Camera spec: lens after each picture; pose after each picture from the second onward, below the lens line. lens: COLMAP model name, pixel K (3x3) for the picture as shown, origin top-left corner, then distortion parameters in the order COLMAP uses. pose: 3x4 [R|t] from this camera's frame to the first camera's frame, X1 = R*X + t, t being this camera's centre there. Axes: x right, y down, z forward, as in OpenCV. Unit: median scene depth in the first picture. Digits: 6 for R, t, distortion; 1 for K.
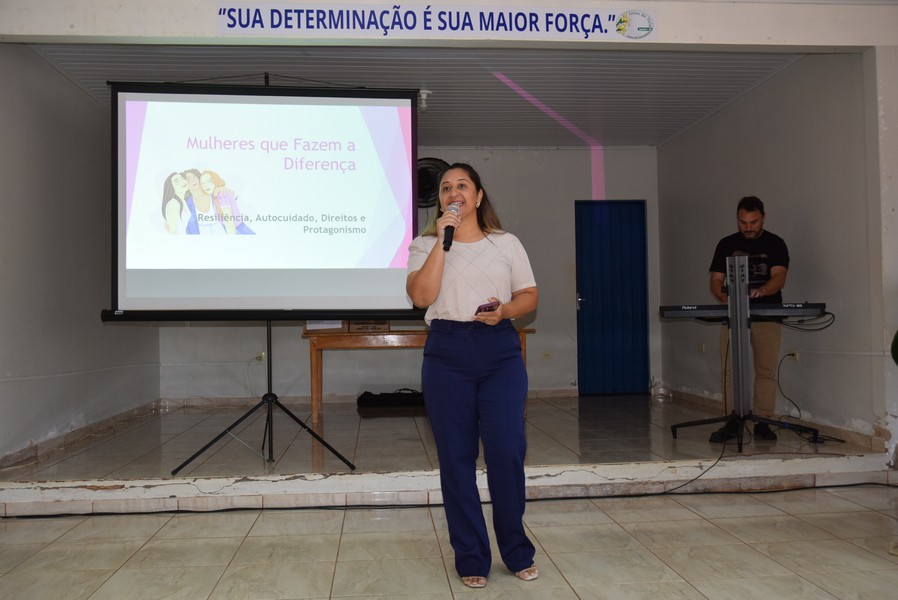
lens RADIAL K [[790.2, 0, 448.8], [0, 790.2, 316.8], [0, 0, 1]] dist [-0.058194, 0.065602]
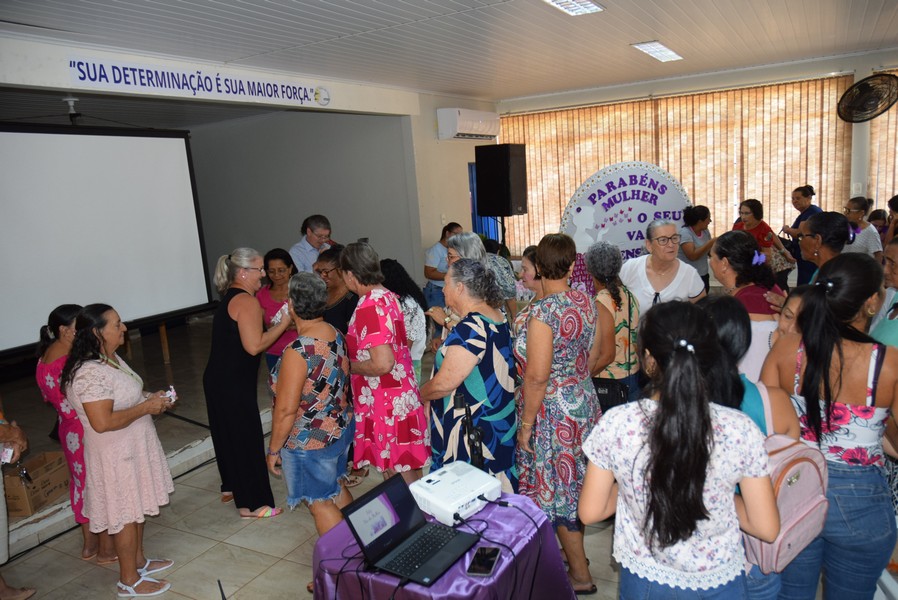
lens RADIAL K [[675.3, 0, 448.1], [0, 675.3, 316.8], [0, 0, 1]] dist [-0.055499, 0.038891]
pose [[0.557957, -0.187738, 0.808355, -0.746929], [0.062509, 0.980815, 0.184645, -0.170768], [-0.827512, -0.052494, 0.558988, 0.036880]]
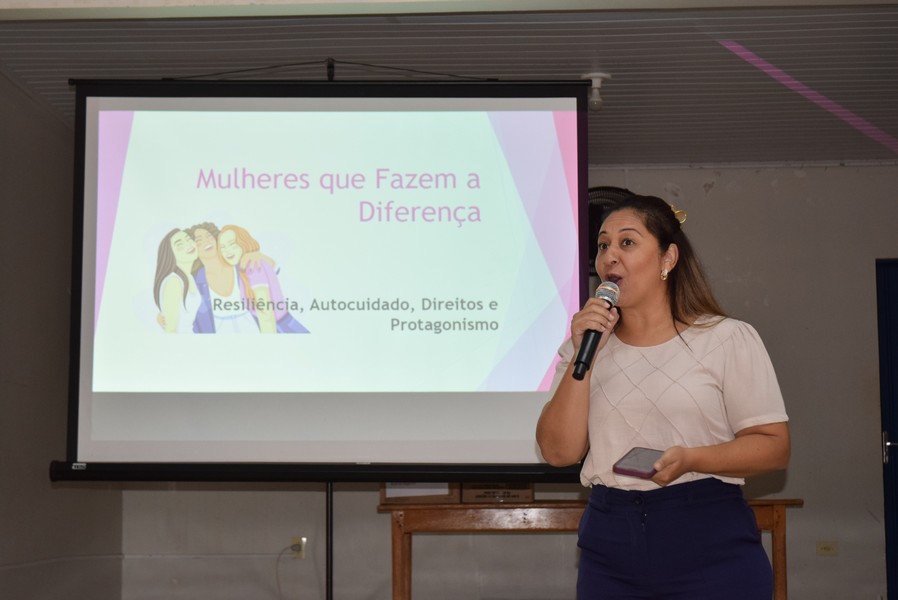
lens RADIAL K [[1519.8, 0, 444.2], [0, 1519.8, 345.7], [0, 0, 1]] dist [-0.025301, 0.000000]
pose [[0.992221, -0.002957, -0.124450, -0.006596], [-0.007438, 0.996523, -0.082980, -0.002712], [0.124263, 0.083260, 0.988750, -0.098330]]
